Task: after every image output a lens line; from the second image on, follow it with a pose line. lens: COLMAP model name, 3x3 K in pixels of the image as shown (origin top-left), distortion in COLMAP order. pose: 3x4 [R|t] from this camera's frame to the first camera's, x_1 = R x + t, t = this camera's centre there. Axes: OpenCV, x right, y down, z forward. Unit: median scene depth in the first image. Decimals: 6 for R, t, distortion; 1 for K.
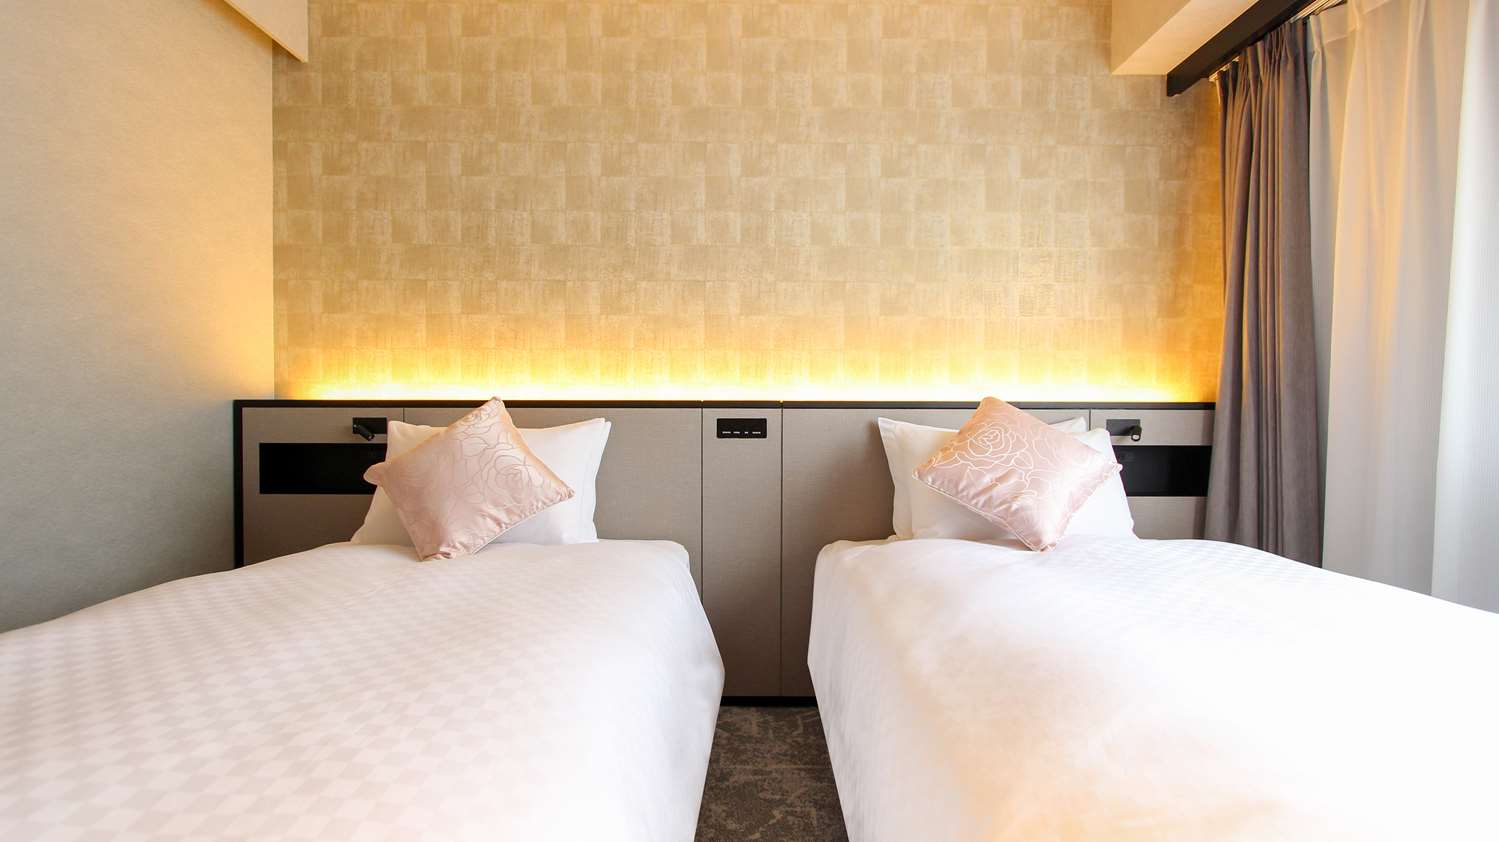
lens RADIAL K [[804.6, 0, 768.0], [0, 804.6, 399.5], [0, 0, 1]] dist [-0.006380, -0.000252]
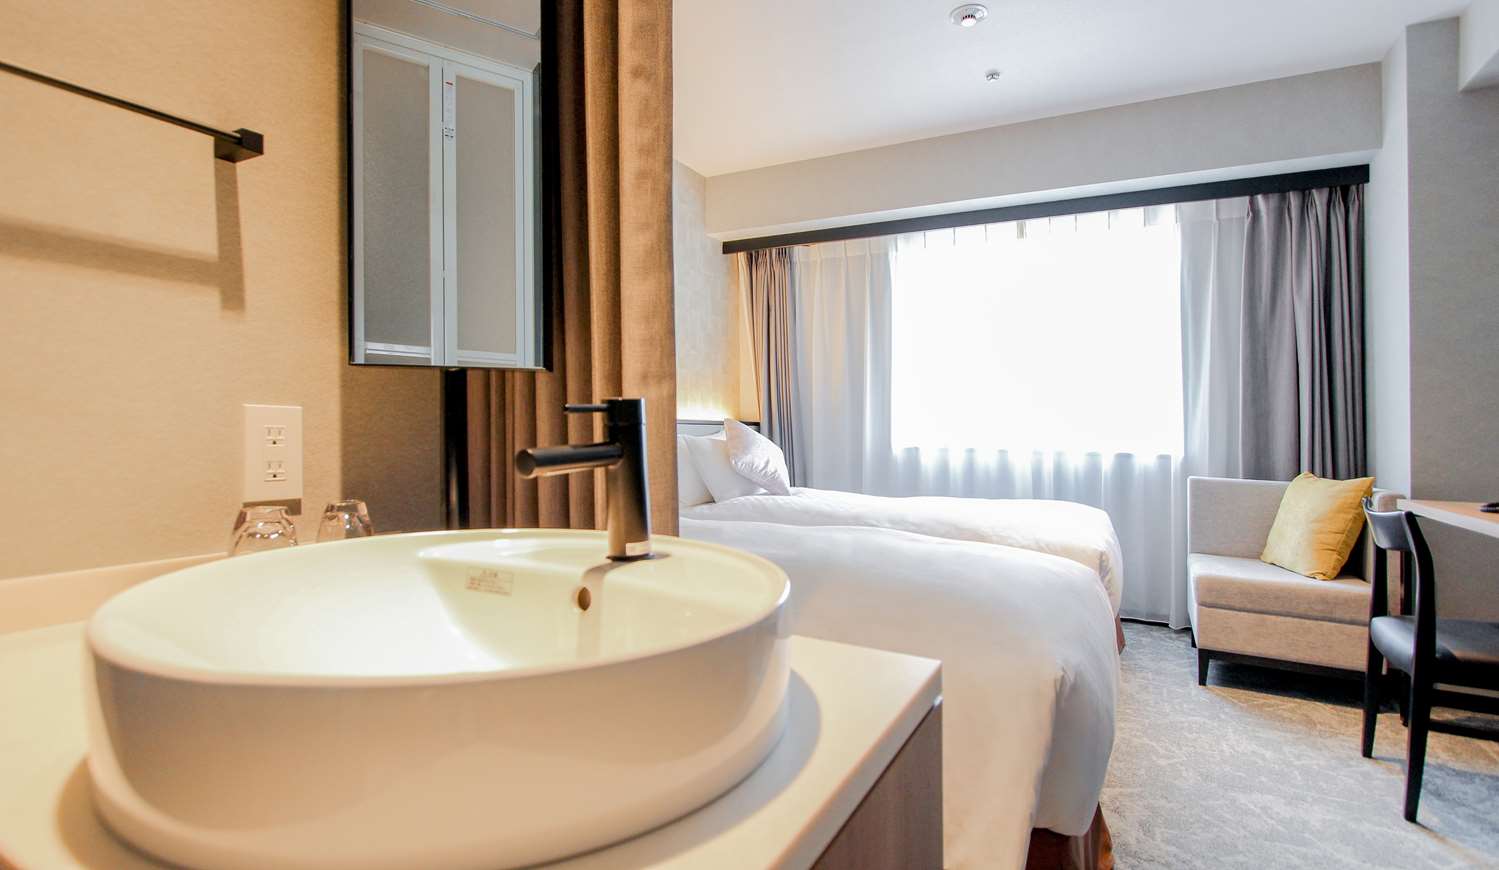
lens RADIAL K [[713.0, 0, 741.6], [0, 713.0, 387.2], [0, 0, 1]] dist [0.000653, -0.001856]
pose [[0.490614, 0.056350, 0.869553, -0.881250], [-0.029453, 0.998409, -0.048082, 0.002233], [-0.870879, -0.002021, 0.491493, 0.163949]]
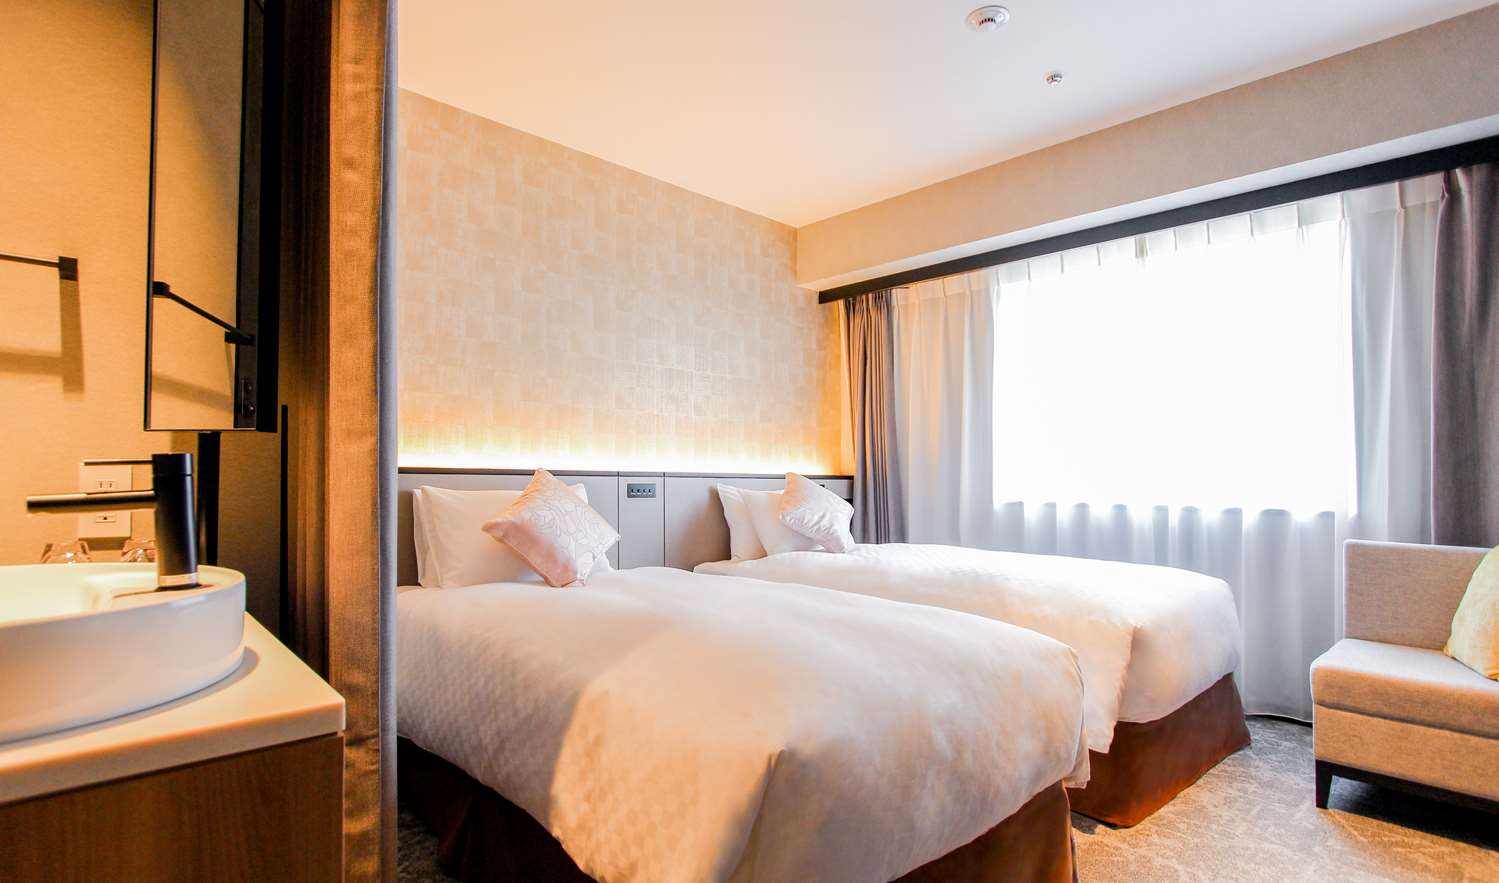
lens RADIAL K [[718.4, 0, 723.1], [0, 718.4, 417.3], [0, 0, 1]] dist [-0.008919, -0.000215]
pose [[0.746821, 0.063403, 0.661996, -0.711851], [-0.018771, 0.997058, -0.074317, -0.001783], [-0.664760, 0.043075, 0.745814, -0.047536]]
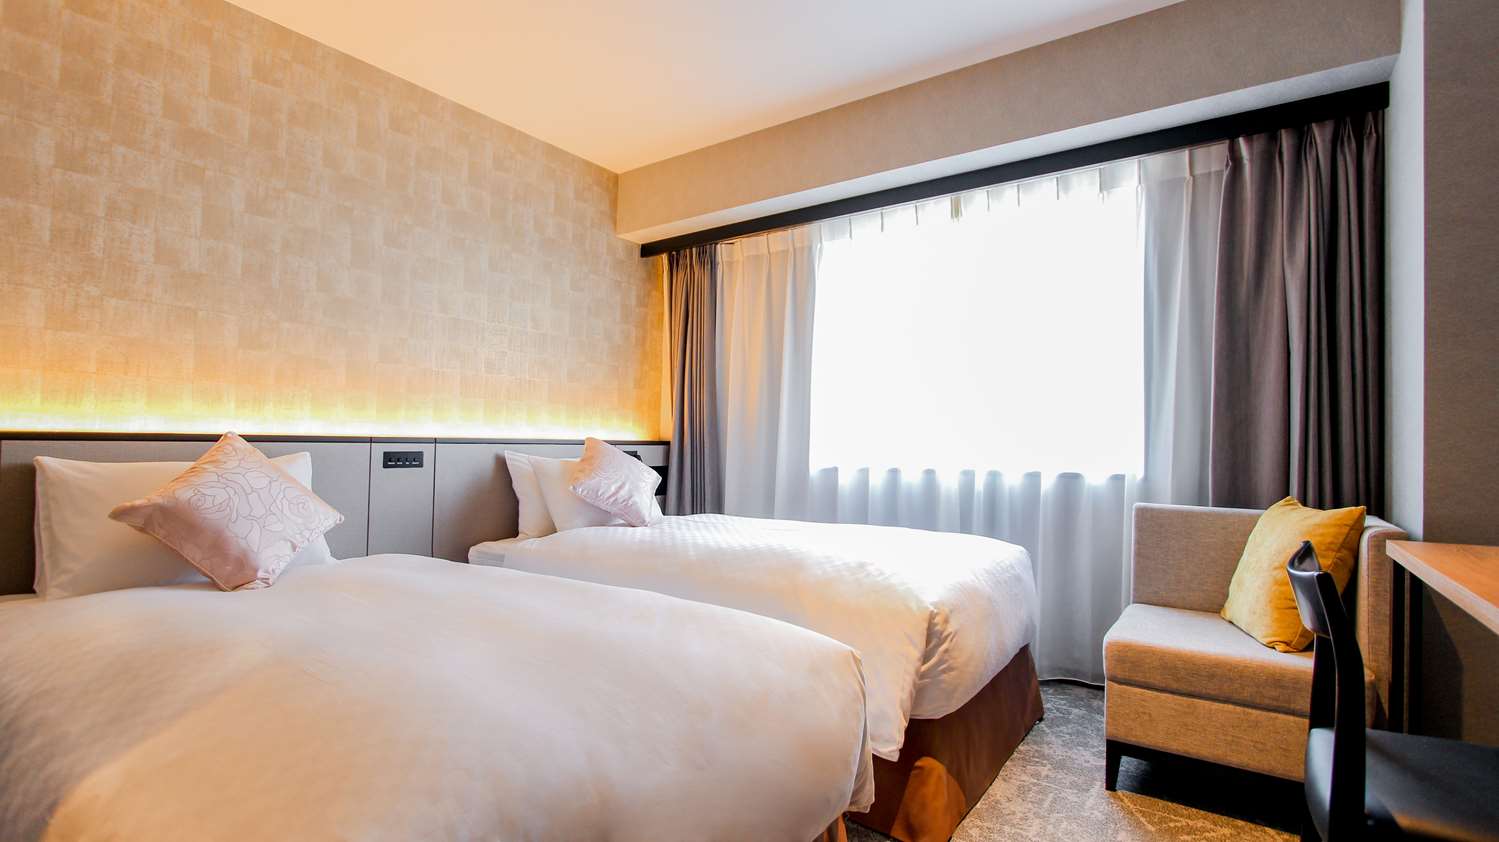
lens RADIAL K [[694.9, 0, 724.1], [0, 694.9, 411.0], [0, 0, 1]] dist [-0.010346, 0.001618]
pose [[0.599085, 0.041733, 0.799597, -0.531601], [-0.015453, 0.999057, -0.040565, -0.001716], [-0.800536, 0.011945, 0.599165, -0.002593]]
